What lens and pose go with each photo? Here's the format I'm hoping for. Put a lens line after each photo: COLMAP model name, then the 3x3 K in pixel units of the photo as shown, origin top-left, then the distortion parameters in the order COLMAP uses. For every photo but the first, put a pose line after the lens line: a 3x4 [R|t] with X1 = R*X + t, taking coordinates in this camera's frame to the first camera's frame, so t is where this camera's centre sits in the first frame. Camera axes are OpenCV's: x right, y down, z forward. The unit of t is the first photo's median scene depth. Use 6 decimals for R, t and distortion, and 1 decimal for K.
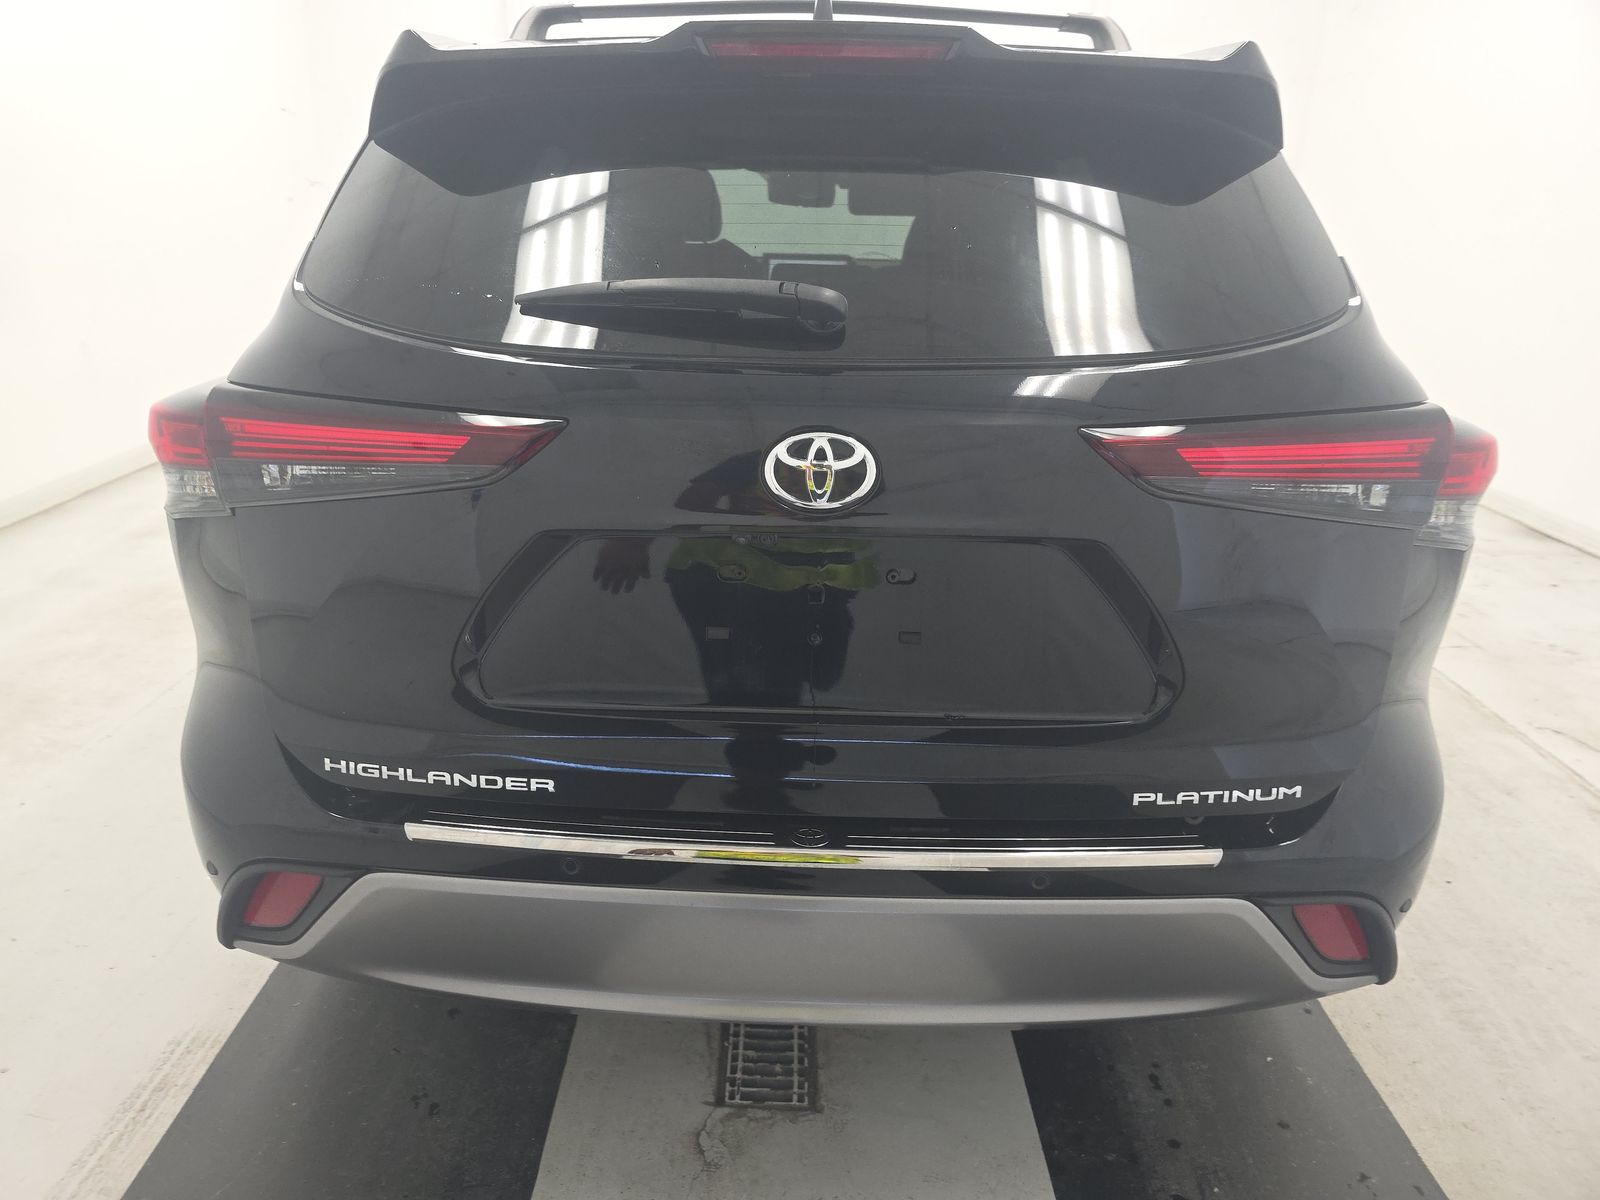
lens RADIAL K [[1081.6, 0, 800.7], [0, 1081.6, 591.0], [0, 0, 1]] dist [0.045974, -0.059944]
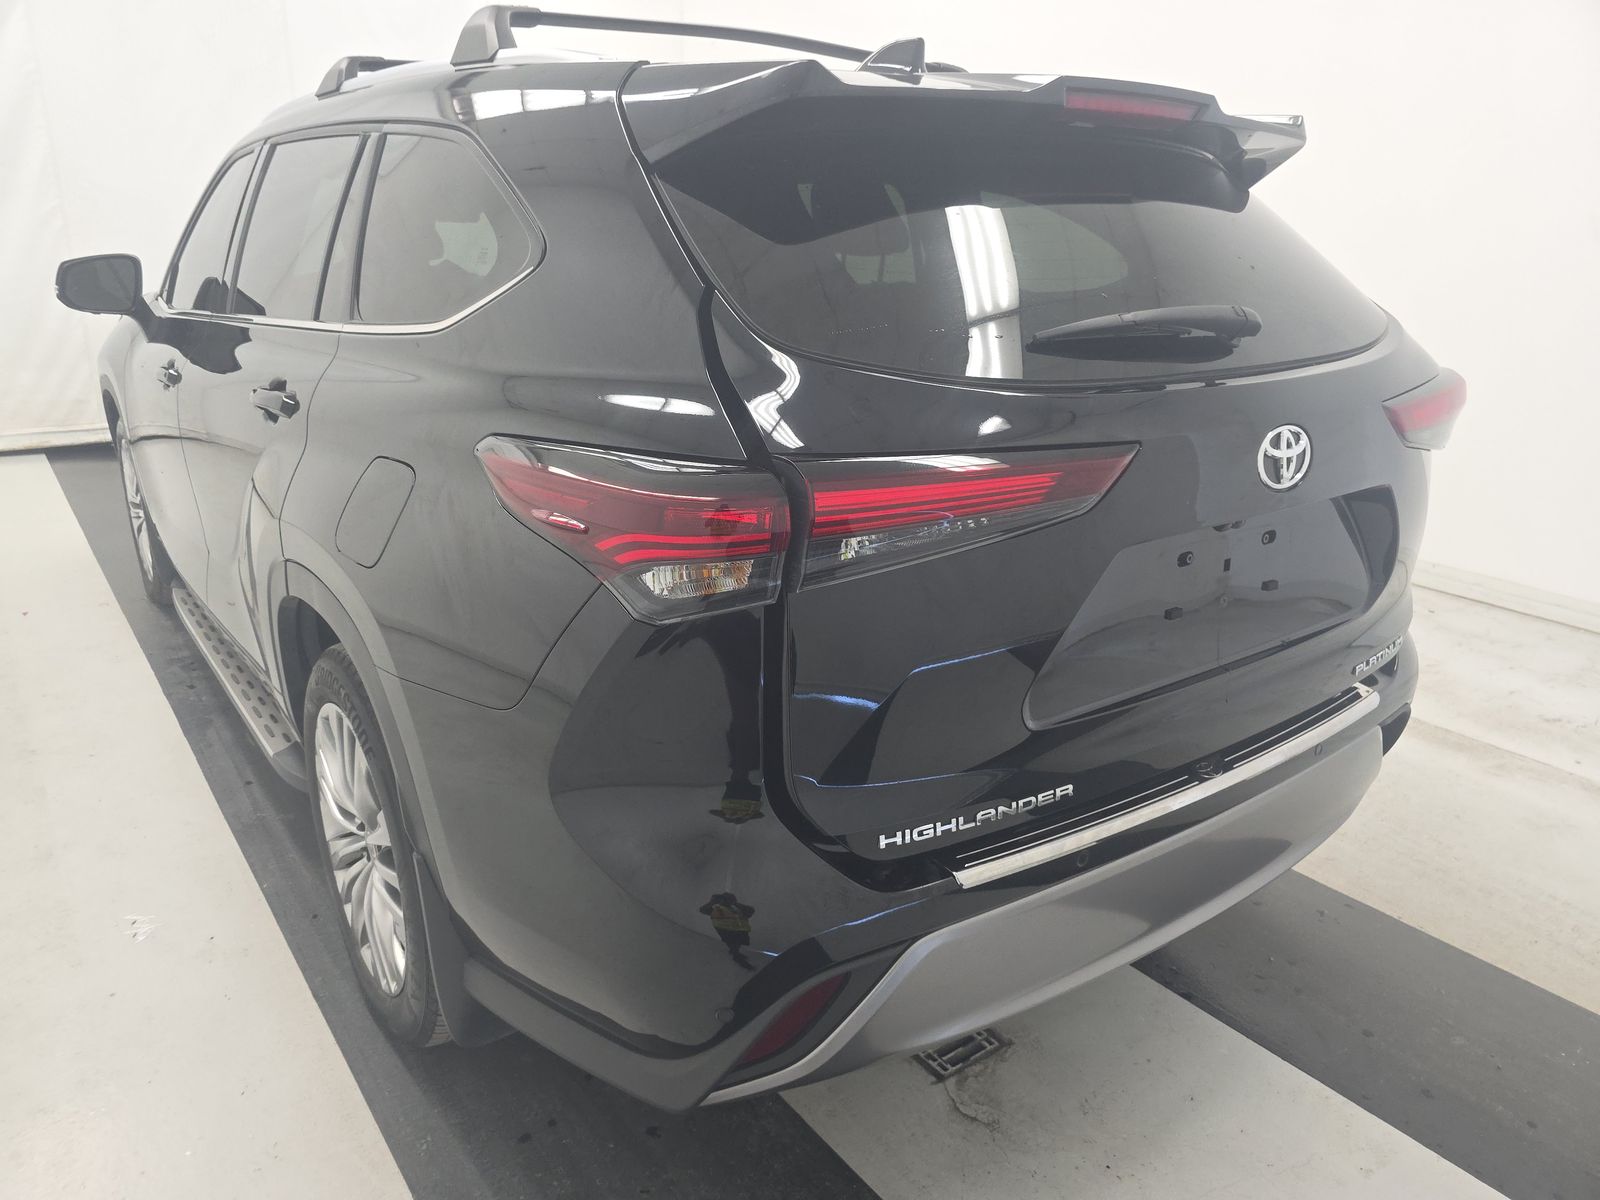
lens RADIAL K [[1081.6, 0, 789.1], [0, 1081.6, 608.0], [0, 0, 1]] dist [0.045974, -0.059944]
pose [[0.801608, -0.208319, 0.560382, -0.994559], [0.200083, 0.976757, 0.076892, -0.129669], [-0.563375, 0.050486, 0.824658, 0.261163]]
